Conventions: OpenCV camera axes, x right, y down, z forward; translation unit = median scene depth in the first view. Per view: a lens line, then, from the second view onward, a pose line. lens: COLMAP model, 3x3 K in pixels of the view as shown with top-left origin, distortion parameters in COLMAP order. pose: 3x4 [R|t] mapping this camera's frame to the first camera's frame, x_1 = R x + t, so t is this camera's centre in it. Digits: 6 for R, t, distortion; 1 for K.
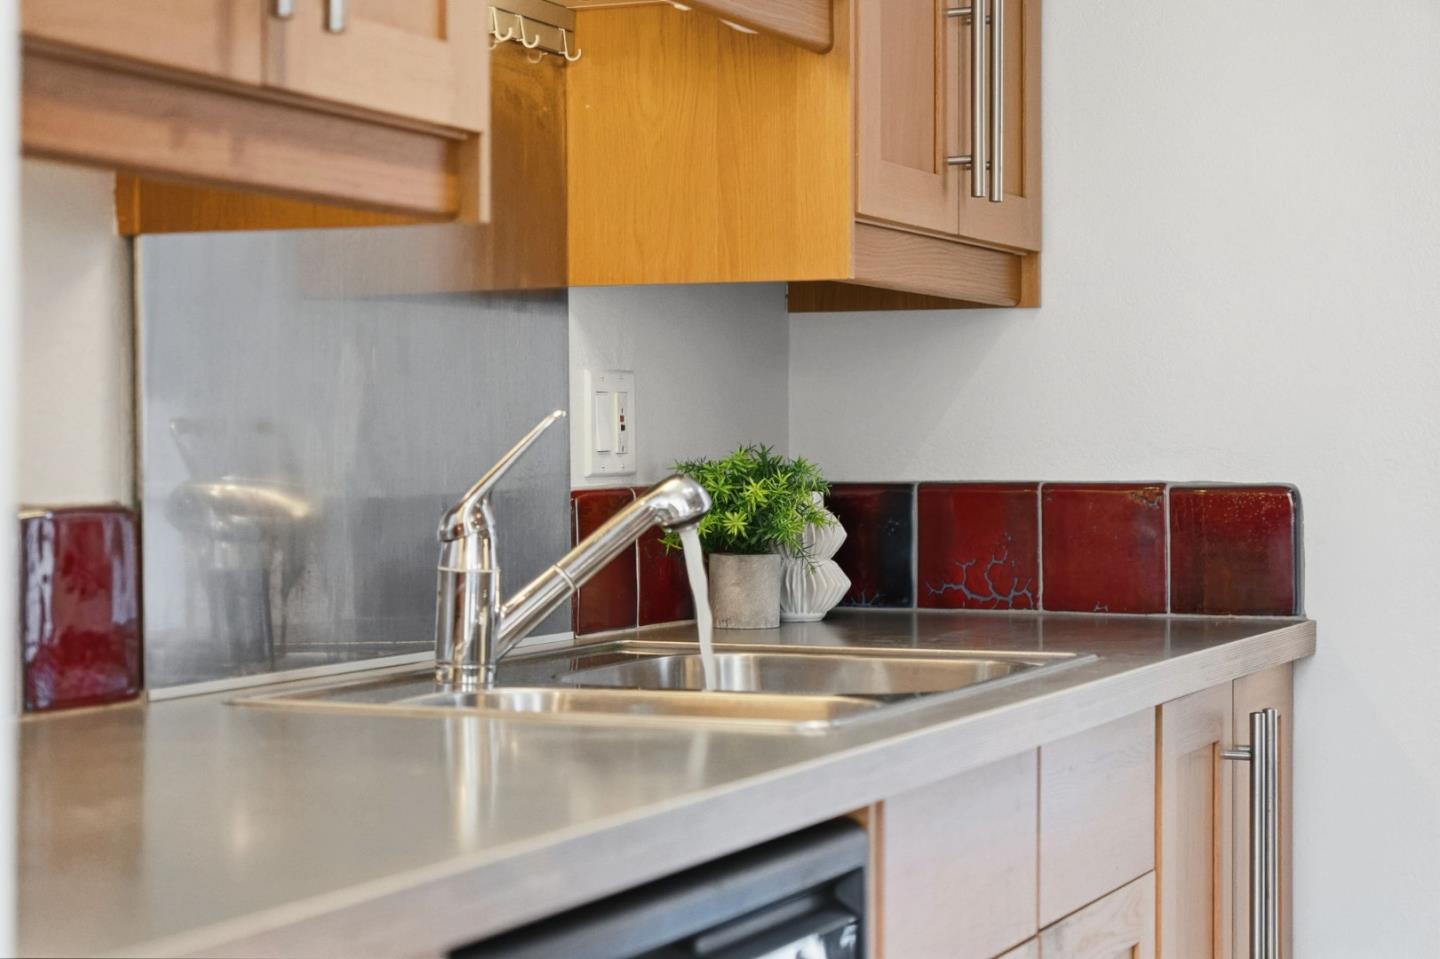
lens RADIAL K [[2846.3, 0, 720.0], [0, 2846.3, 479.5], [0, 0, 1]] dist [0.137008, 0.079343]
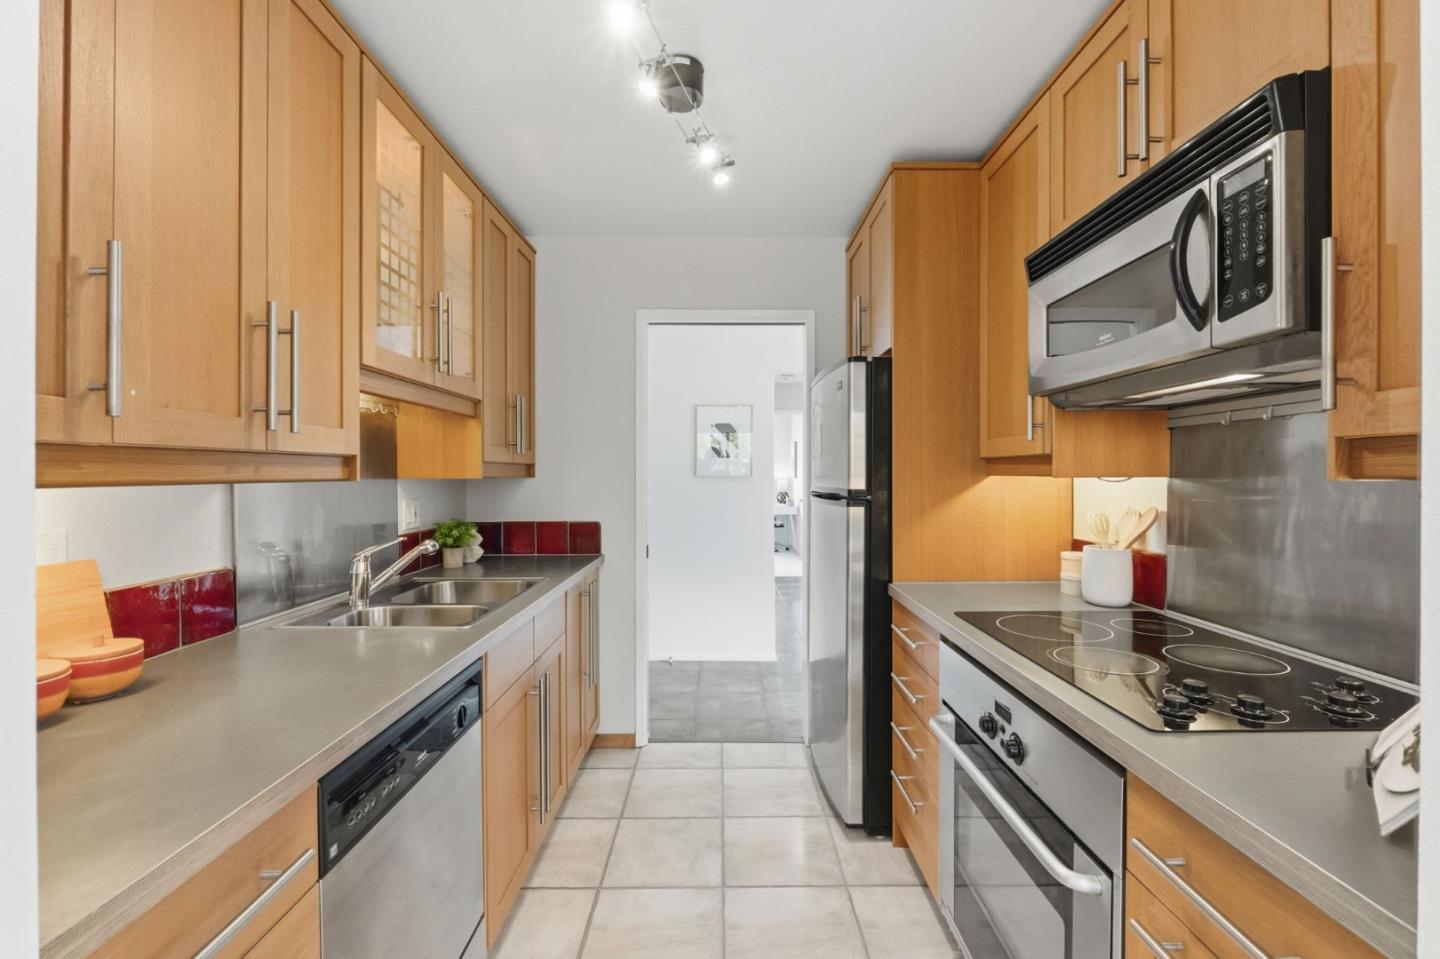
lens RADIAL K [[616.7, 0, 720.0], [0, 616.7, 479.5], [0, 0, 1]] dist [-0.000830, -0.000049]
pose [[0.921369, -0.005251, 0.388654, 0.018091], [0.005307, 0.999985, 0.000929, -0.063541], [-0.388654, 0.001207, 0.921383, 0.127241]]
